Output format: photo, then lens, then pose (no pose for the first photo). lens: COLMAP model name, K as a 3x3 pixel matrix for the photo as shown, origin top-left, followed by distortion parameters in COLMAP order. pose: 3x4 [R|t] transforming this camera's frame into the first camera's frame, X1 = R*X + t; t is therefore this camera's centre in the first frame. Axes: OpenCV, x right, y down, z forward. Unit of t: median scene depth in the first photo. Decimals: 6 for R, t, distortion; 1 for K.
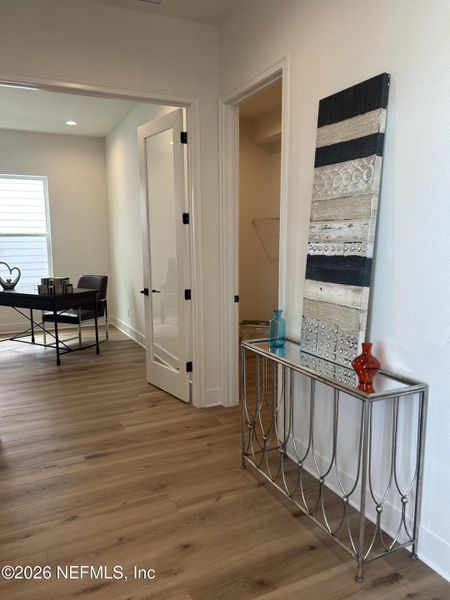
lens RADIAL K [[451.8, 0, 226.3], [0, 451.8, 300.8], [0, 0, 1]] dist [0.044355, -0.047725]
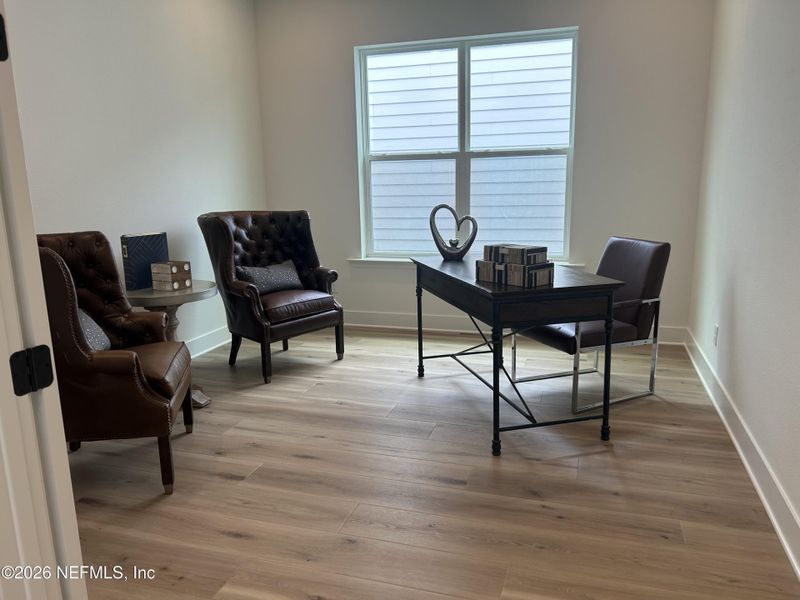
lens RADIAL K [[602.4, 0, 405.9], [0, 602.4, 306.0], [0, 0, 1]] dist [0.044355, -0.047725]
pose [[0.722450, 0.133204, -0.678471, -0.059758], [-0.079400, 0.990759, 0.109968, -0.044311], [0.686849, -0.025575, 0.726350, 0.478649]]
